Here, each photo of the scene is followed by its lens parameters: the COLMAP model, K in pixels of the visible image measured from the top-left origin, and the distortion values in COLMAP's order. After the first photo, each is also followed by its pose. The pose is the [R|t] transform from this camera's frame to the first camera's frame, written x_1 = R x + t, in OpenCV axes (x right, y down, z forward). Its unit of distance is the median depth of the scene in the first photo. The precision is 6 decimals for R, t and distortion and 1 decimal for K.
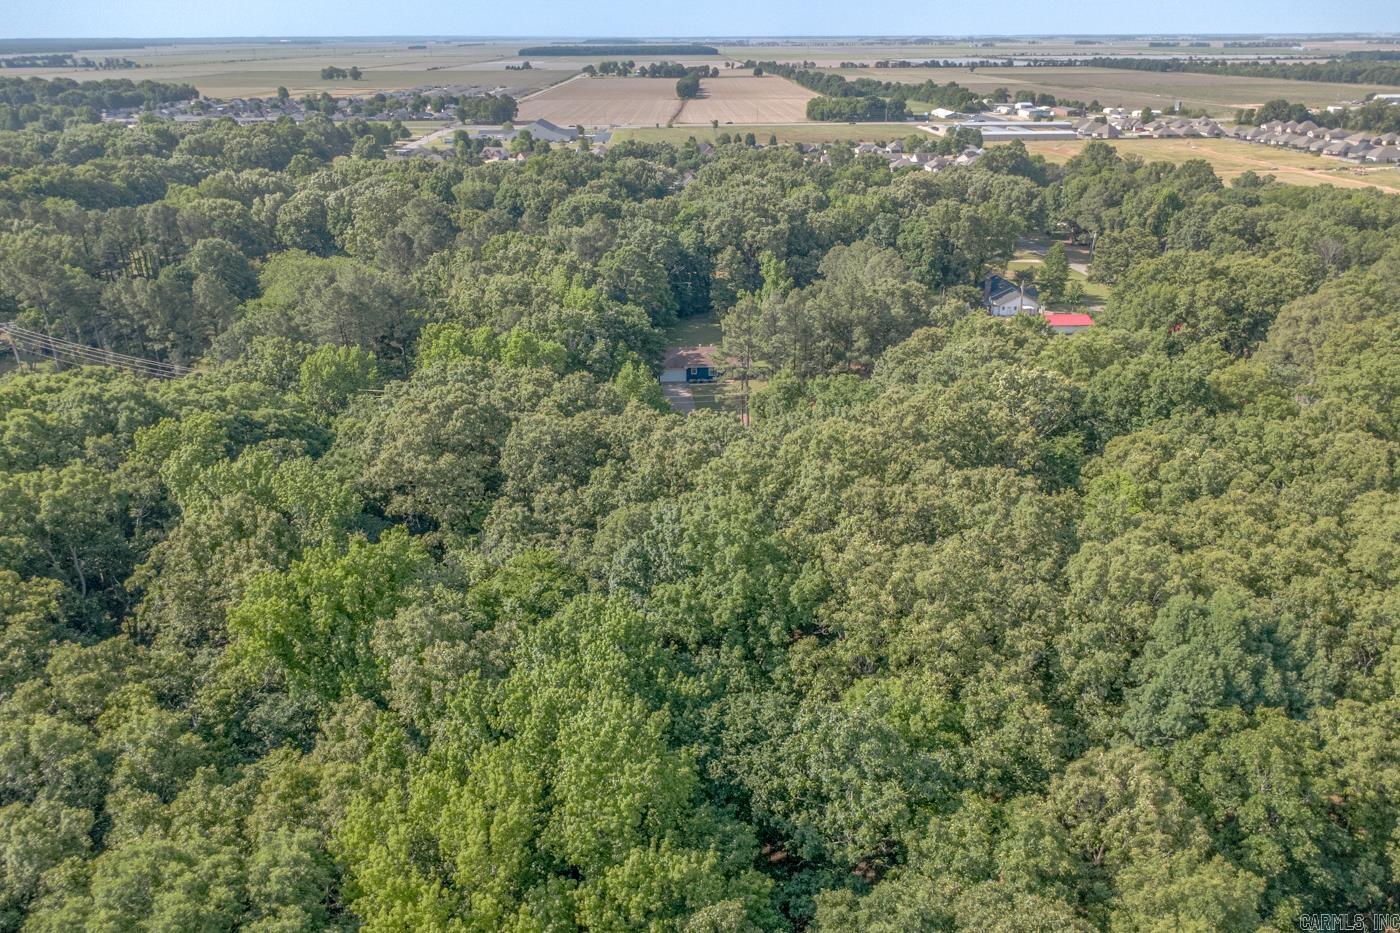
lens RADIAL K [[971.5, 0, 699.4], [0, 971.5, 468.6], [0, 0, 1]] dist [-0.006728, 0.004590]
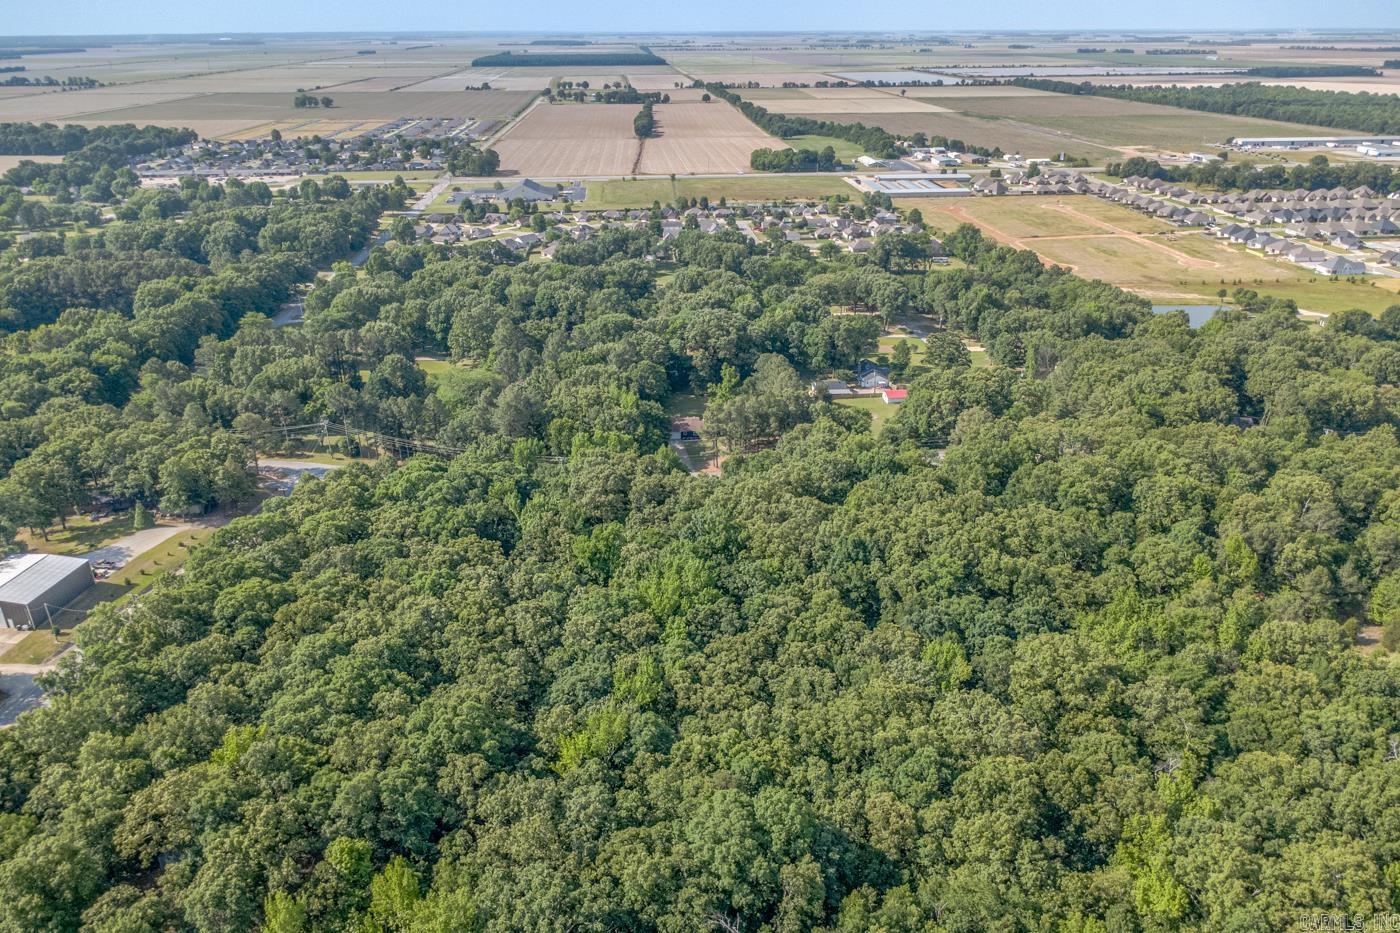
lens RADIAL K [[971.5, 0, 697.9], [0, 971.5, 468.7], [0, 0, 1]] dist [-0.006728, 0.004590]
pose [[0.998739, -0.021082, 0.045570, -0.018936], [0.020787, 0.999760, 0.006936, -0.013572], [-0.045705, -0.005980, 0.998937, -0.229799]]
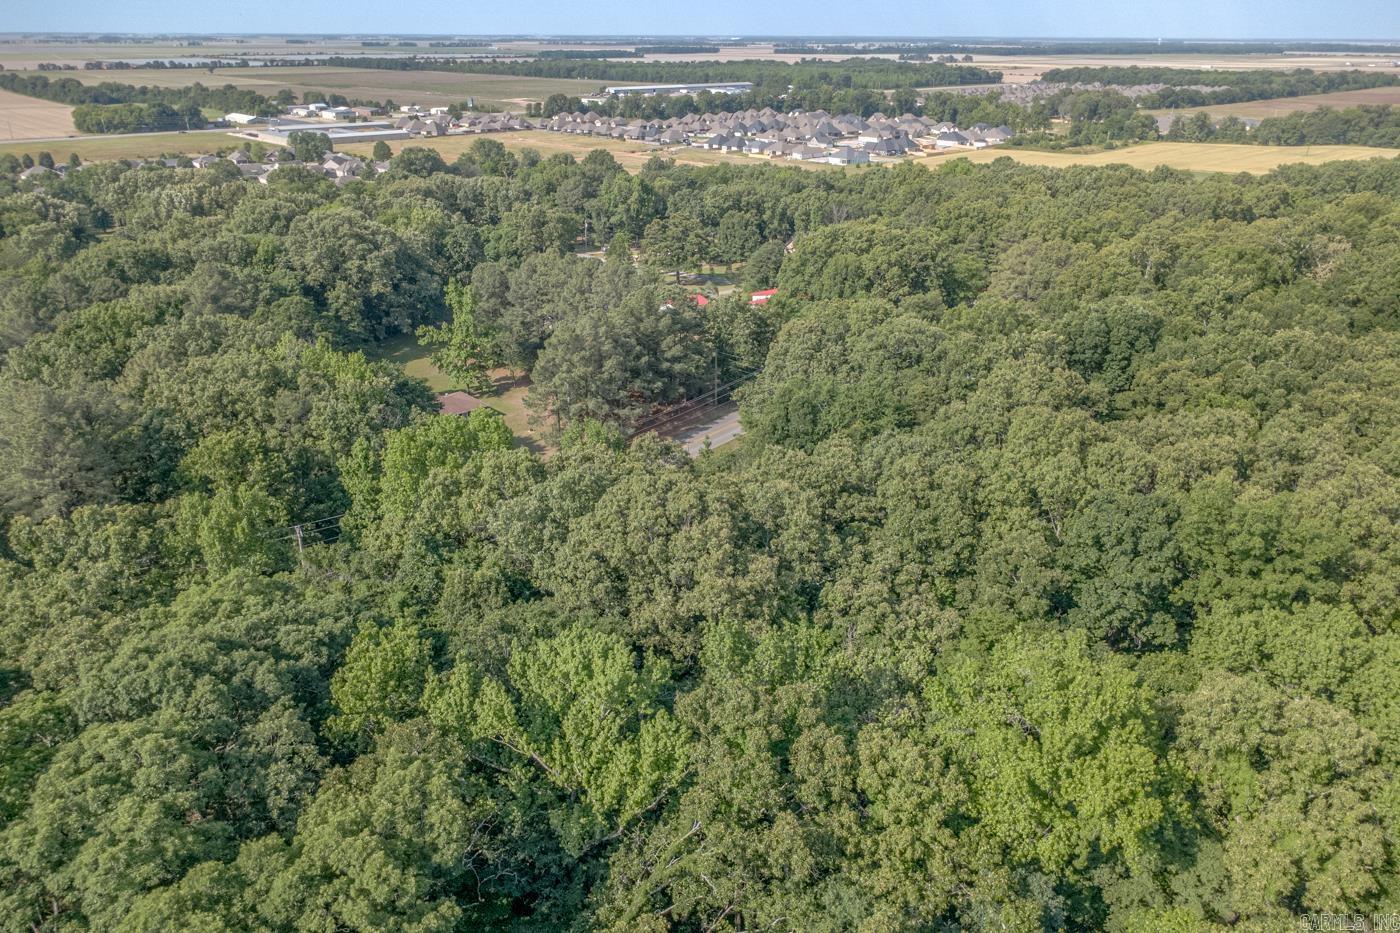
lens RADIAL K [[971.5, 0, 696.7], [0, 971.5, 465.7], [0, 0, 1]] dist [-0.006728, 0.004590]
pose [[0.750056, -0.258838, 0.608621, -0.106557], [0.259863, 0.961564, 0.088688, -0.023504], [-0.608184, 0.091637, 0.788489, 0.050477]]
